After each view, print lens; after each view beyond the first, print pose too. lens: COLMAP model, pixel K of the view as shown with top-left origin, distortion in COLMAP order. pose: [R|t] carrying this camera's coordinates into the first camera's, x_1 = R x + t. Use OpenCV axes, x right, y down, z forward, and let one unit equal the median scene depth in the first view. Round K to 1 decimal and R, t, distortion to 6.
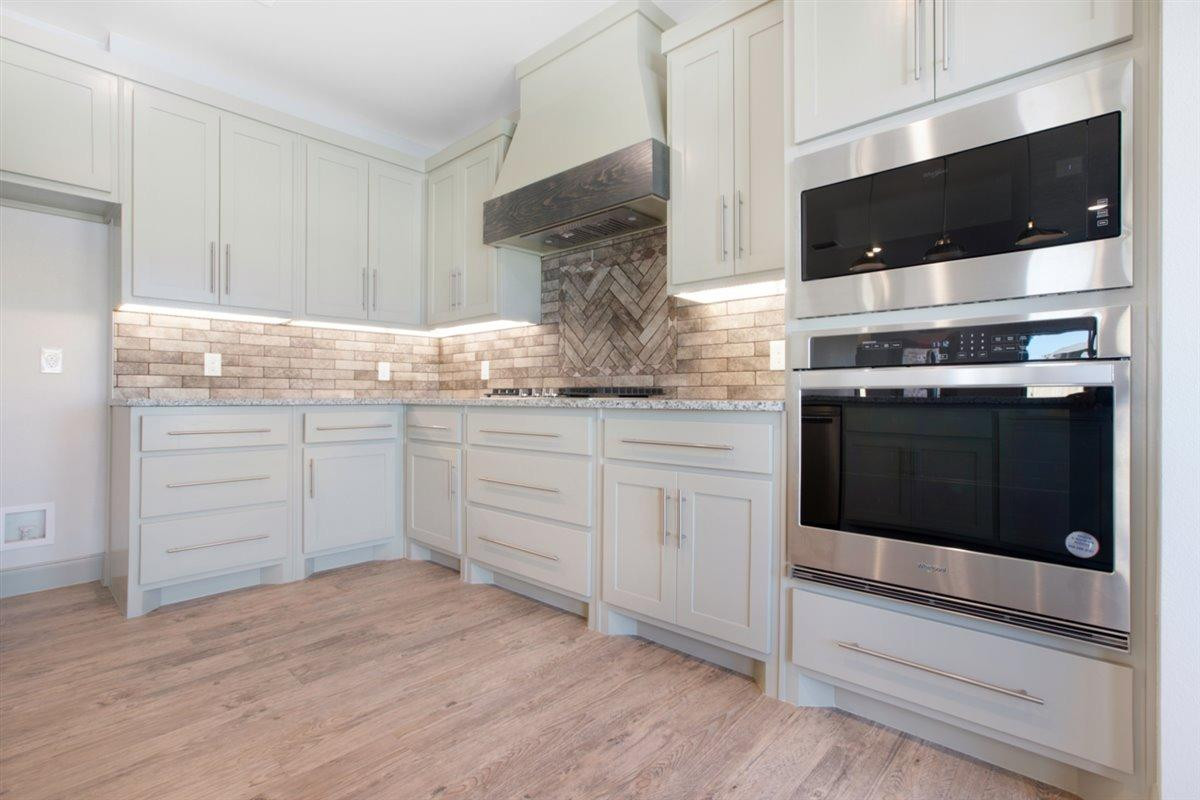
lens RADIAL K [[562.2, 0, 598.8], [0, 562.2, 395.1], [0, 0, 1]] dist [-0.034979, 0.008264]
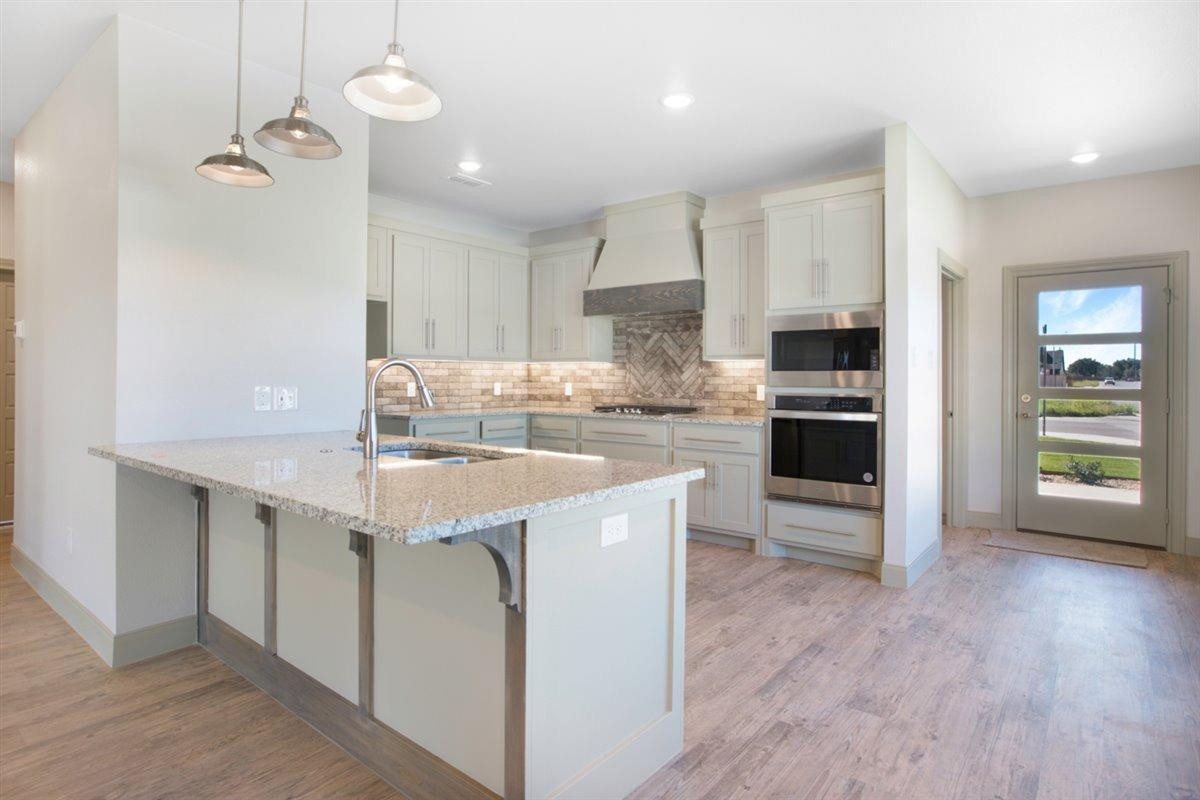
lens RADIAL K [[663.8, 0, 579.6], [0, 663.8, 378.7], [0, 0, 1]] dist [-0.003738, -0.000391]
pose [[0.999049, 0.002264, 0.043534, -0.320055], [-0.002628, 0.999962, 0.008316, -0.110858], [-0.043514, -0.008423, 0.999017, -0.993556]]
